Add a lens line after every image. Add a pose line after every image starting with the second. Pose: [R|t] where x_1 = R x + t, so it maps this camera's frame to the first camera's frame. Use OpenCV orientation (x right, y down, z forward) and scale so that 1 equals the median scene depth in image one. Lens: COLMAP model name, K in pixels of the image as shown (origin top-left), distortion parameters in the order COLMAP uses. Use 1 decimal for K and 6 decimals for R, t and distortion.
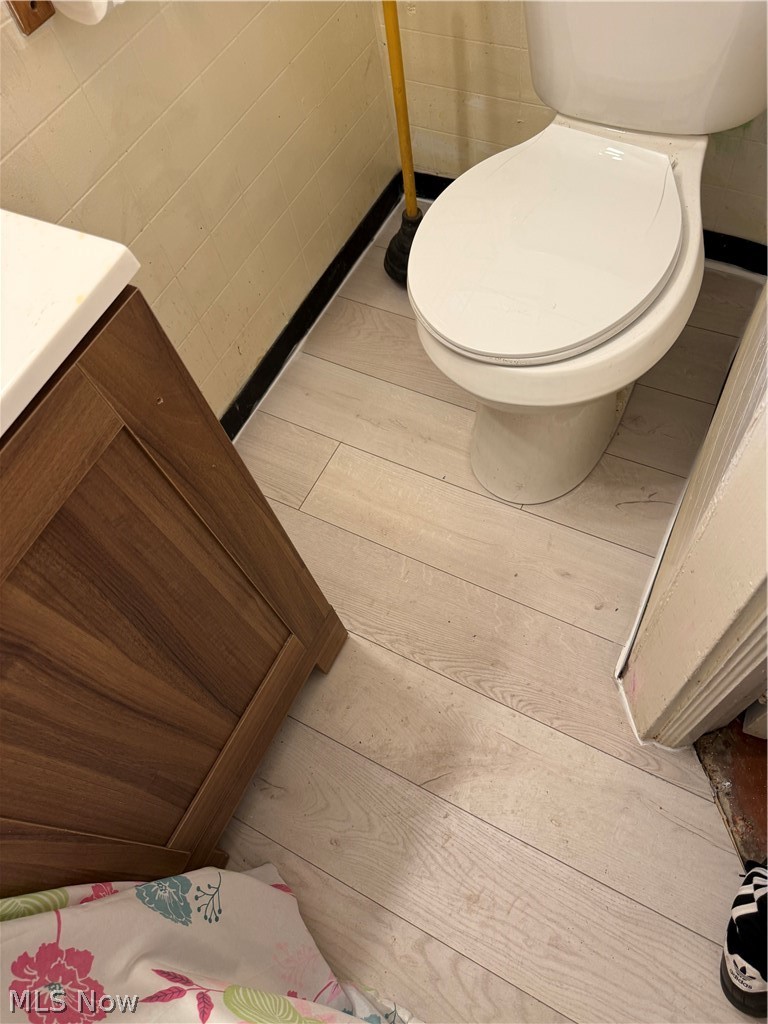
lens RADIAL K [[722.9, 0, 380.1], [0, 722.9, 511.3], [0, 0, 1]] dist [0.025518, -0.034871]
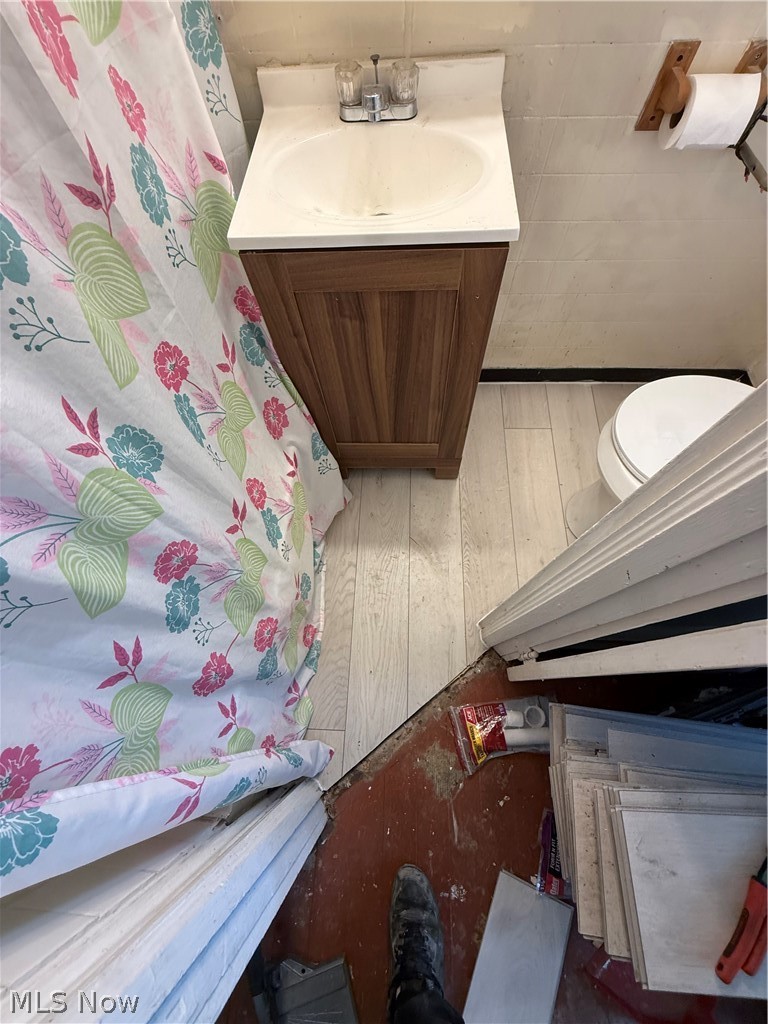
lens RADIAL K [[406.0, 0, 385.7], [0, 406.0, 512.0], [0, 0, 1]] dist [-0.003030, 0.000427]
pose [[0.436565, 0.868831, -0.233545, 0.248281], [-0.798038, 0.493826, 0.345357, -0.016789], [0.415388, 0.035607, 0.908947, -0.126520]]
